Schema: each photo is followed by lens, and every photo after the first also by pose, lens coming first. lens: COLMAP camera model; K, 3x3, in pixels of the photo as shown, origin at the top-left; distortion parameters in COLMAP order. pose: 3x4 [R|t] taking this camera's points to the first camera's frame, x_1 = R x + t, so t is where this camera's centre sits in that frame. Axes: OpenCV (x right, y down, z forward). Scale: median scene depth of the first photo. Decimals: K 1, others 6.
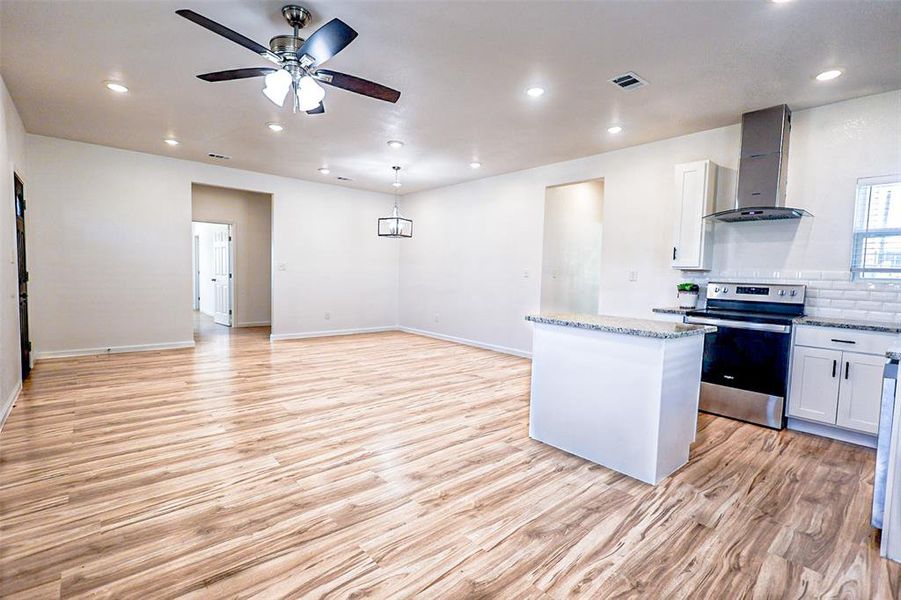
lens RADIAL K [[417.6, 0, 450.5], [0, 417.6, 300.0], [0, 0, 1]] dist [0.000247, -0.000269]
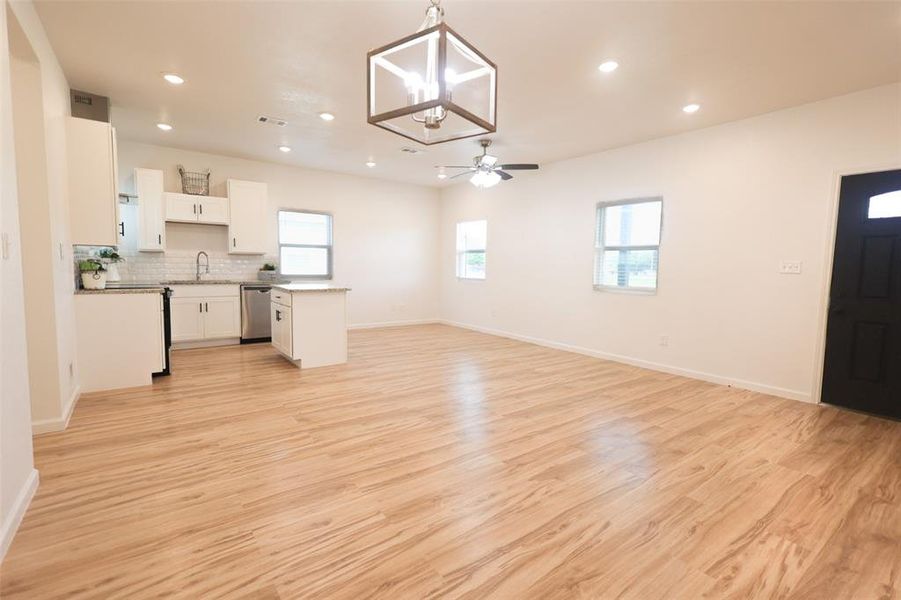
lens RADIAL K [[417.6, 0, 450.5], [0, 417.6, 300.0], [0, 0, 1]] dist [0.000247, -0.000269]
pose [[-0.994666, -0.053580, 0.088144, -0.309150], [-0.040397, 0.988595, 0.145082, -0.146305], [-0.094912, 0.140747, -0.985486, 2.274401]]
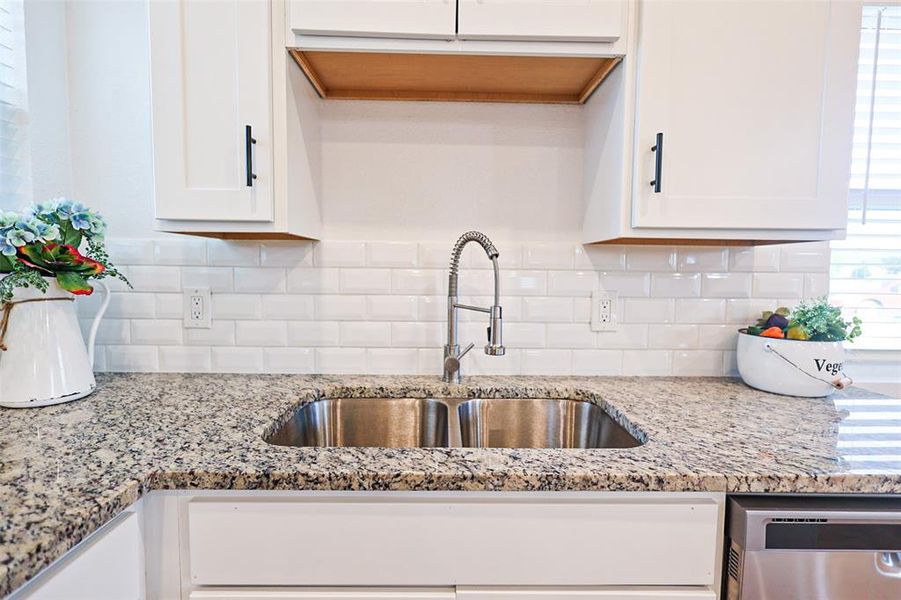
lens RADIAL K [[445.3, 0, 450.5], [0, 445.3, 300.0], [0, 0, 1]] dist [0.000657, 0.000180]
pose [[-0.753702, -0.086194, 0.651540, 0.672688], [0.006839, 0.990280, 0.138918, -0.047559], [-0.657181, 0.109159, -0.745787, 0.898429]]
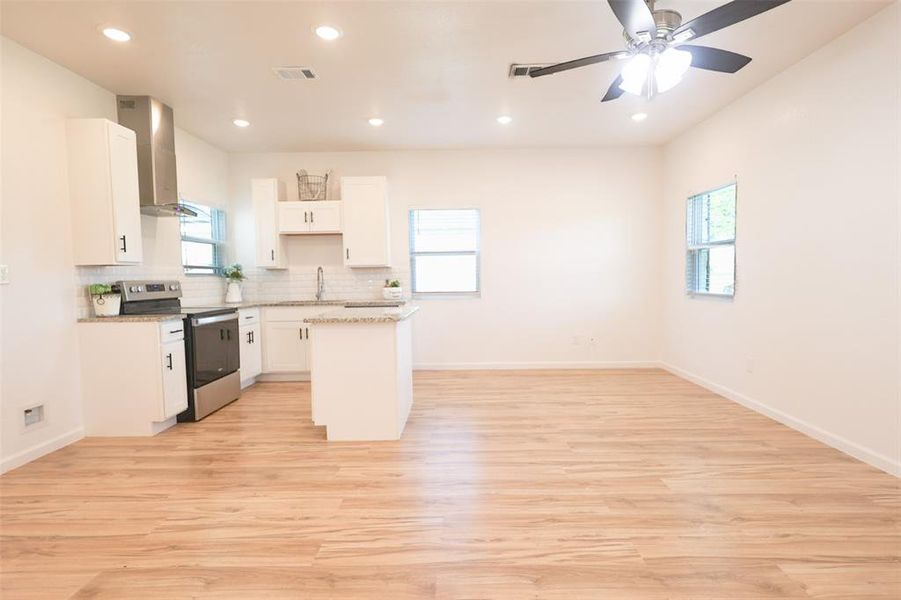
lens RADIAL K [[445.3, 0, 450.5], [0, 445.3, 300.0], [0, 0, 1]] dist [0.000657, 0.000180]
pose [[-0.740175, -0.053157, 0.670310, -0.527029], [0.035462, 0.992397, 0.117857, -0.104070], [-0.671479, 0.111005, -0.732662, 1.490882]]
